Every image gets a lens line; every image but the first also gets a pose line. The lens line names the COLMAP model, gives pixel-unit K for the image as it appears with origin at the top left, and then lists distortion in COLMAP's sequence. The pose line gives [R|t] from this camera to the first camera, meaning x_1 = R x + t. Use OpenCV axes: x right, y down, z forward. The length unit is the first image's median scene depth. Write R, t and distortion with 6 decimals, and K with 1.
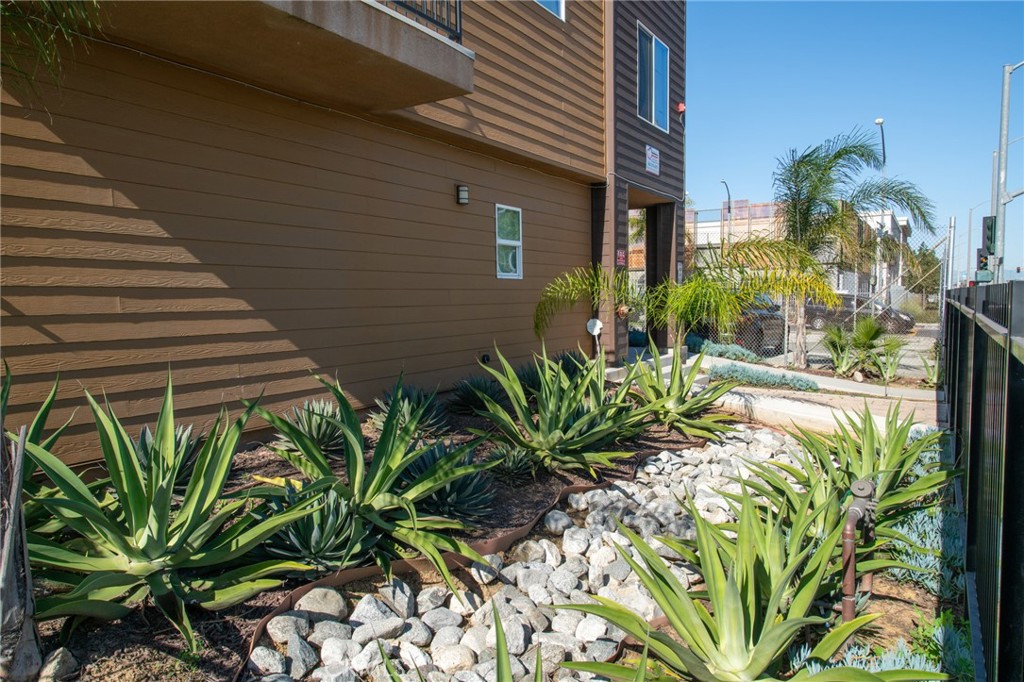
lens RADIAL K [[685.9, 0, 510.6], [0, 685.9, 344.8], [0, 0, 1]] dist [0.003843, 0.000395]
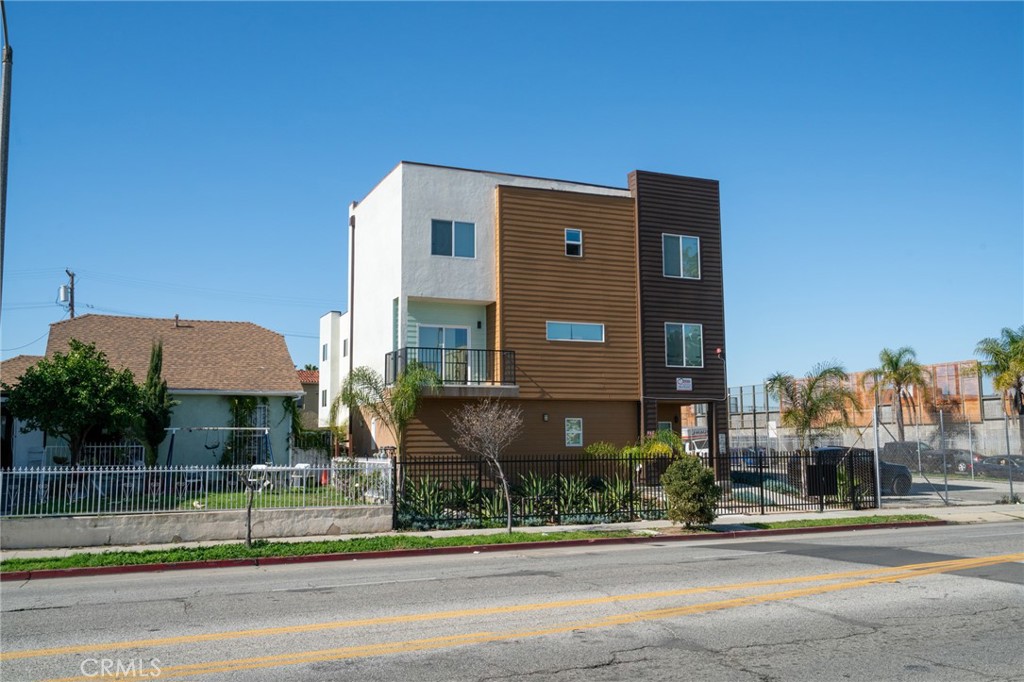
lens RADIAL K [[905.6, 0, 512.3], [0, 905.6, 339.5], [0, 0, 1]] dist [0.000291, 0.000032]
pose [[0.834568, -0.055082, -0.548145, 1.587954], [-0.044287, 0.985061, -0.166415, 0.078752], [0.549123, 0.163160, 0.819660, -1.854608]]
